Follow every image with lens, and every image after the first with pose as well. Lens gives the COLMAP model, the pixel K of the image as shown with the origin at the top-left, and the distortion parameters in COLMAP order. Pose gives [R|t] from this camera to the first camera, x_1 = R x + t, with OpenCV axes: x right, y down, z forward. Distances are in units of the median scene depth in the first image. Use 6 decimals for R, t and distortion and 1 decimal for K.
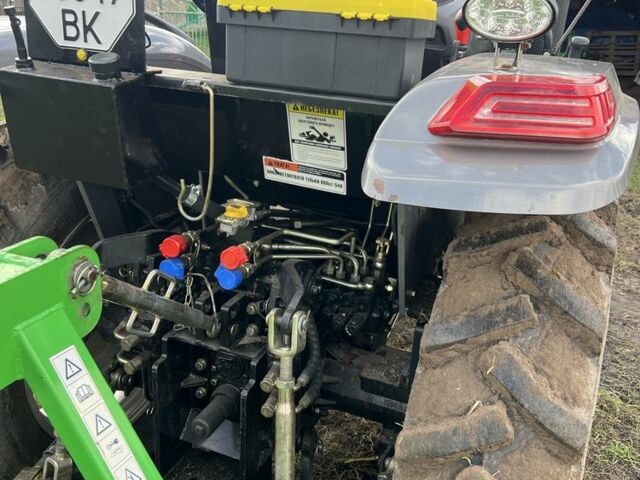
lens RADIAL K [[660.2, 0, 320.0], [0, 660.2, 240.0], [0, 0, 1]] dist [0.010803, -0.003860]
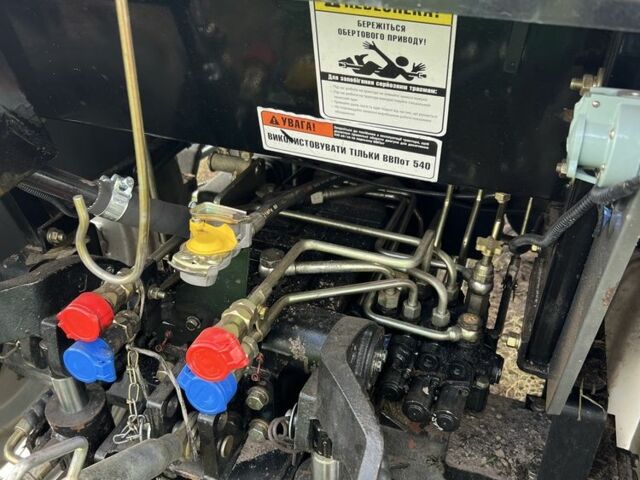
lens RADIAL K [[660.2, 0, 320.0], [0, 660.2, 240.0], [0, 0, 1]] dist [0.010803, -0.003860]
pose [[0.997714, -0.061765, 0.027428, -0.061366], [0.055582, 0.980816, 0.186841, -0.121482], [-0.038442, -0.184890, 0.982007, 0.520601]]
